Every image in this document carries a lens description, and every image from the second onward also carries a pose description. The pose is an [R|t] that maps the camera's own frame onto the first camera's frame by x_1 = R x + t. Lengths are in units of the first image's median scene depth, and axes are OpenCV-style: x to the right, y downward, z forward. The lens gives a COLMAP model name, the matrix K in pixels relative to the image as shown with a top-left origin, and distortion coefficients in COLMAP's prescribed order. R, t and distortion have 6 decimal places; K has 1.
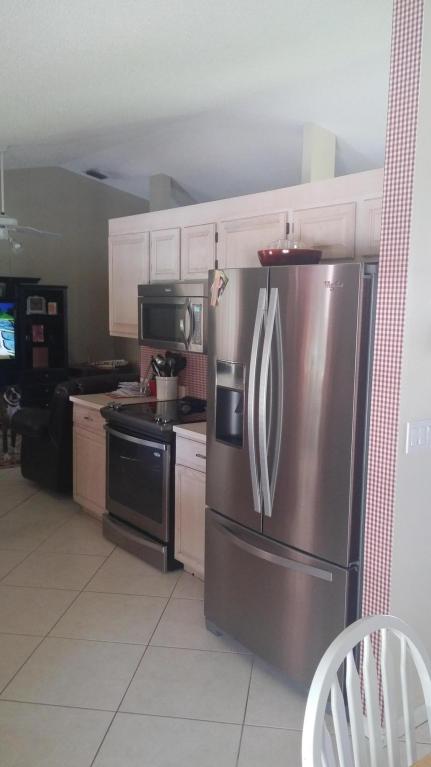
lens RADIAL K [[649.1, 0, 224.8], [0, 649.1, 386.7], [0, 0, 1]] dist [0.074035, -0.113138]
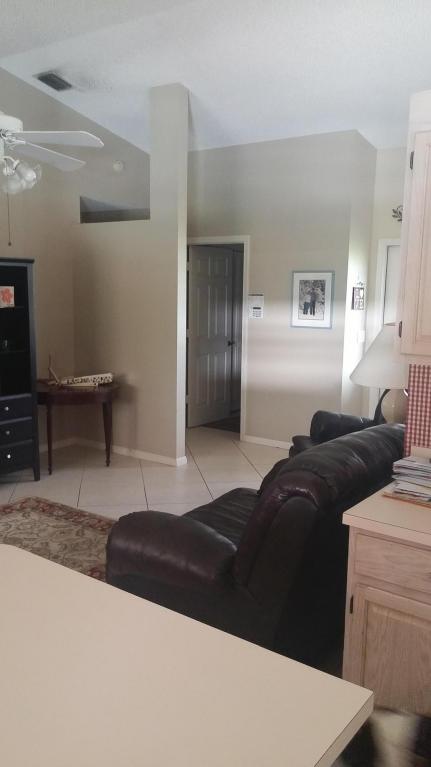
lens RADIAL K [[648.9, 0, 212.8], [0, 648.9, 395.5], [0, 0, 1]] dist [0.039915, -0.011996]
pose [[0.962539, -0.048428, 0.266784, -0.233565], [0.037373, 0.998225, 0.046366, -0.046068], [-0.268556, -0.034659, 0.962640, 0.341677]]
